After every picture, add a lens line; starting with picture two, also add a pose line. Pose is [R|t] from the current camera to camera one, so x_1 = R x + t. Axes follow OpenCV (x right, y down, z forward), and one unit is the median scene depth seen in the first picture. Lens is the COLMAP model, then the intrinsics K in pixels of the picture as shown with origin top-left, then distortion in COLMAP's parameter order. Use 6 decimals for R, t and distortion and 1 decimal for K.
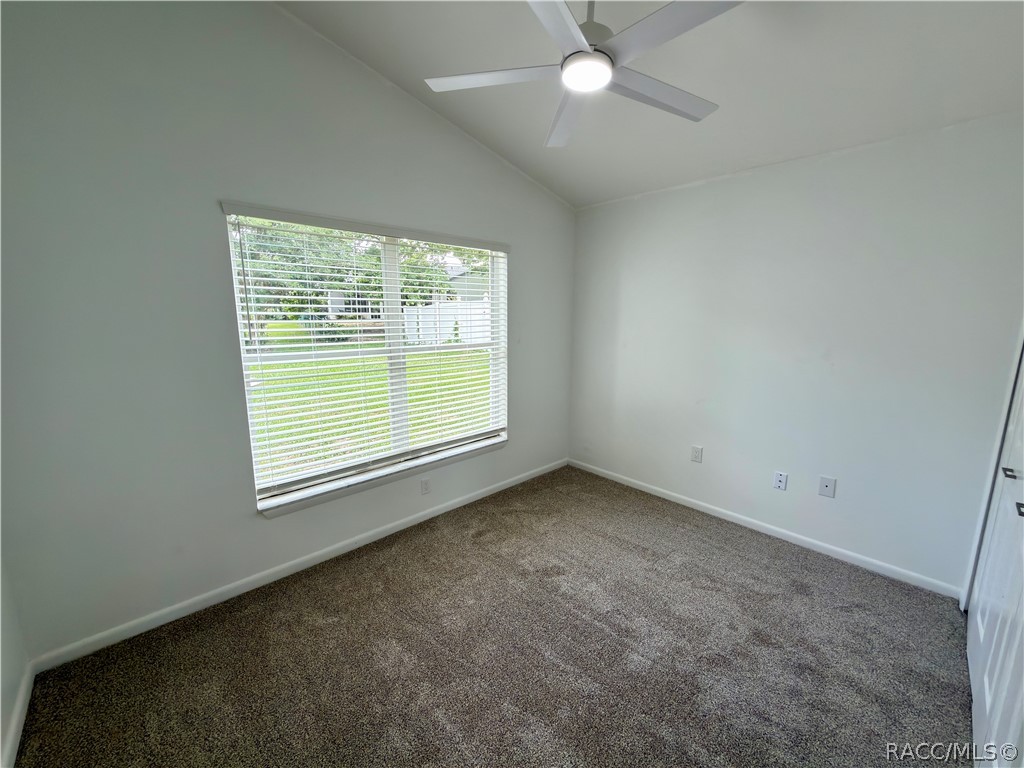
lens RADIAL K [[408.9, 0, 514.7], [0, 408.9, 384.0], [0, 0, 1]] dist [-0.002196, 0.000197]
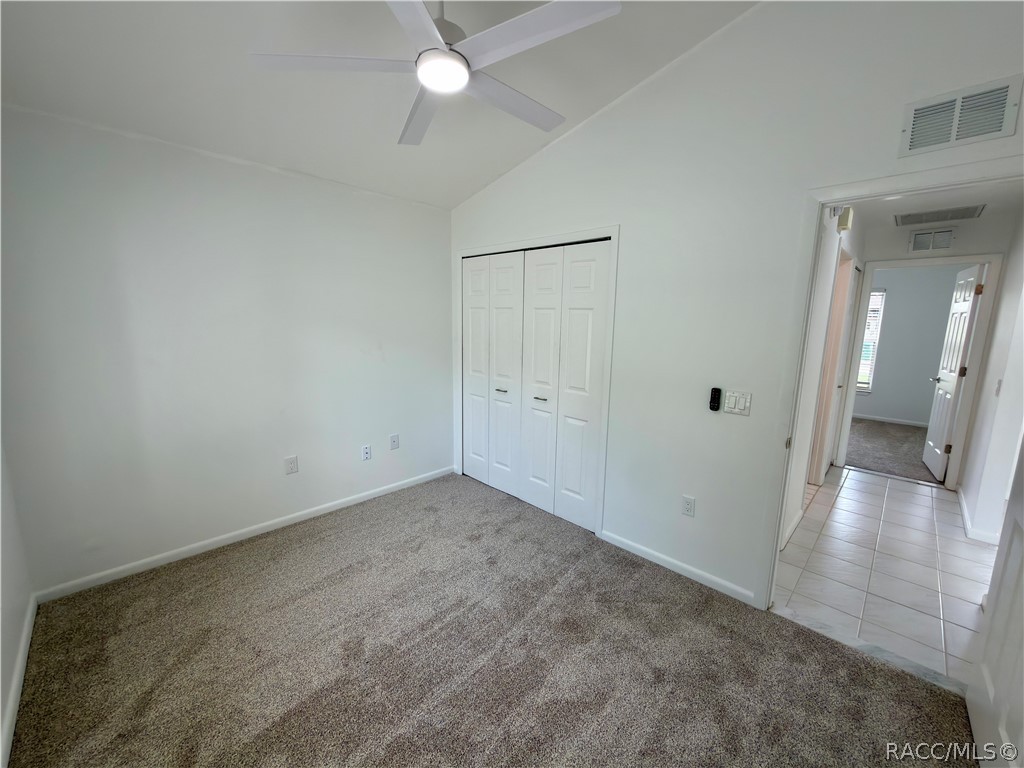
lens RADIAL K [[408.9, 0, 510.4], [0, 408.9, 383.7], [0, 0, 1]] dist [-0.002196, 0.000197]
pose [[-0.028203, -0.171345, 0.984807, -0.557396], [0.157977, 0.972054, 0.173650, -0.112900], [-0.987040, 0.160474, -0.000346, 0.584694]]
